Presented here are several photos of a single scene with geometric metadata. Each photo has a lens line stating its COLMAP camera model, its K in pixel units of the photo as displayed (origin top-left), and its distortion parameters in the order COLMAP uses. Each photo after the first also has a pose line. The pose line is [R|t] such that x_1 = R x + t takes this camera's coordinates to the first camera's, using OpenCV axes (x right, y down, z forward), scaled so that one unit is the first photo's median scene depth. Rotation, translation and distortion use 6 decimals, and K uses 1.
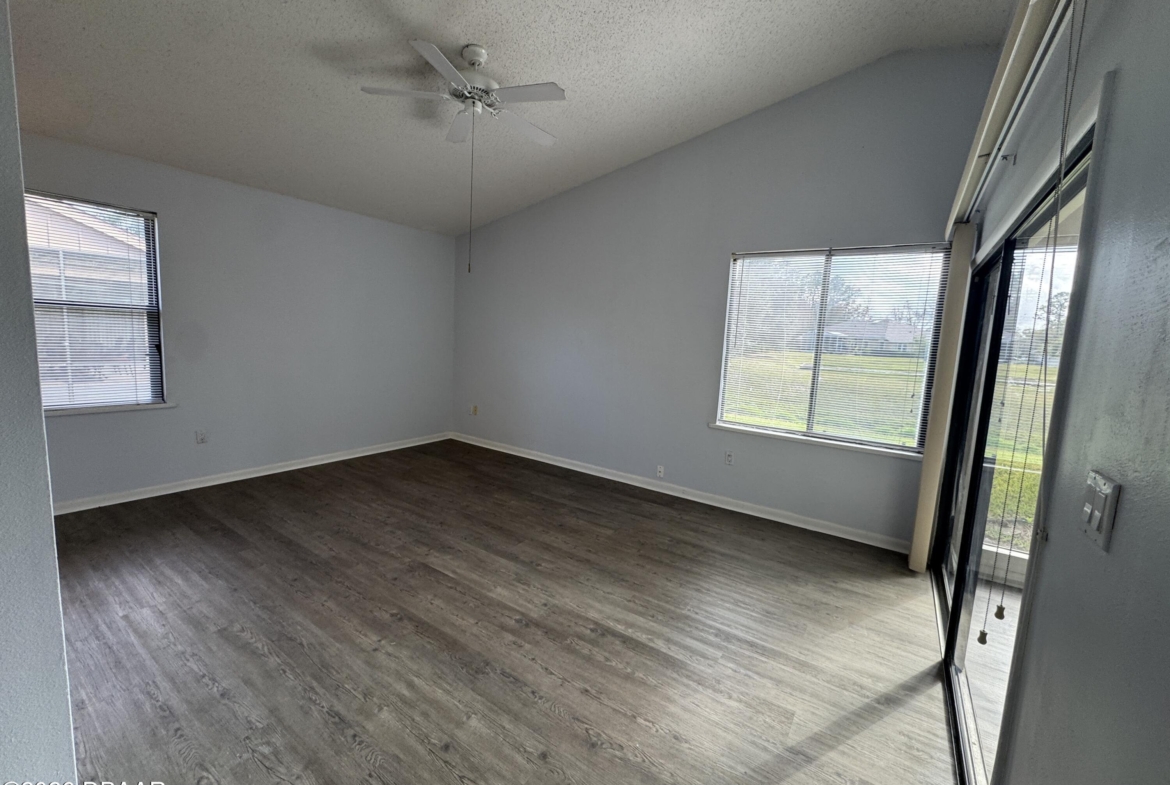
lens RADIAL K [[468.0, 0, 581.3], [0, 468.0, 391.0], [0, 0, 1]] dist [0.003308, 0.000549]
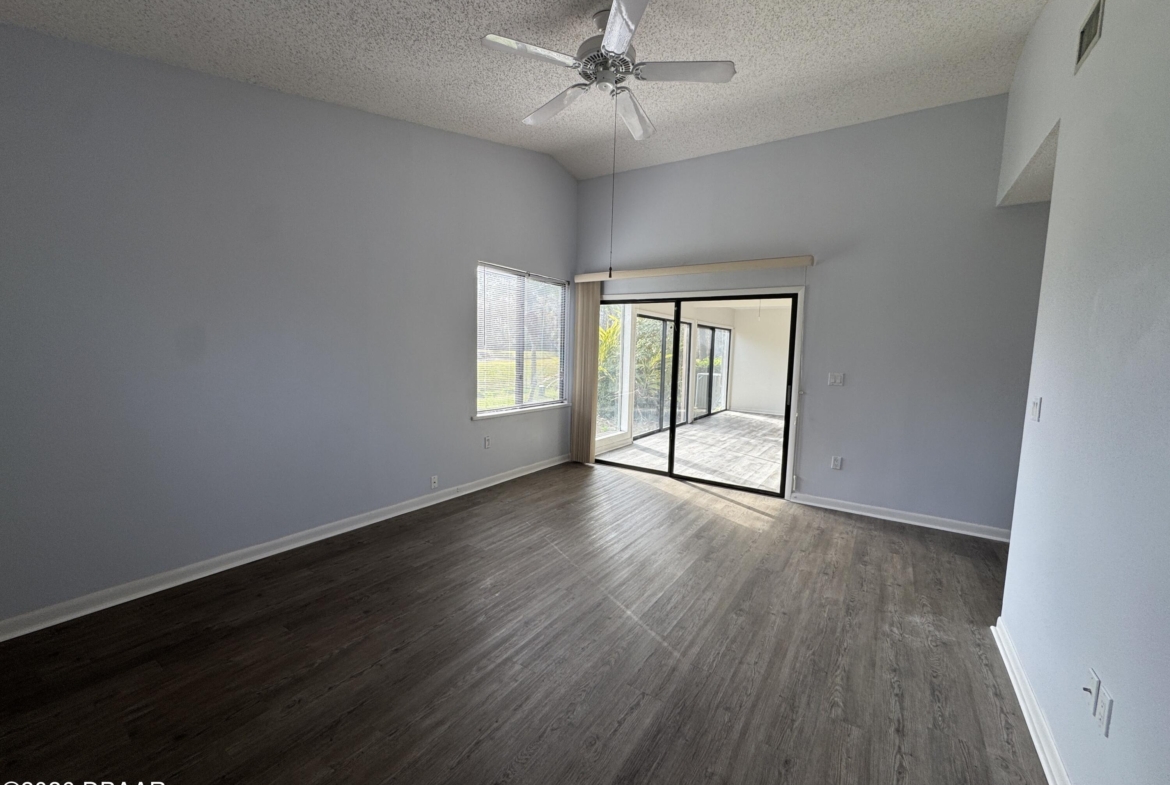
lens RADIAL K [[468.0, 0, 585.9], [0, 468.0, 391.3], [0, 0, 1]] dist [0.003308, 0.000549]
pose [[-0.025721, -0.145256, 0.989060, -1.406120], [0.086719, 0.985333, 0.146964, -0.222035], [-0.995901, 0.089550, -0.012748, 1.340092]]
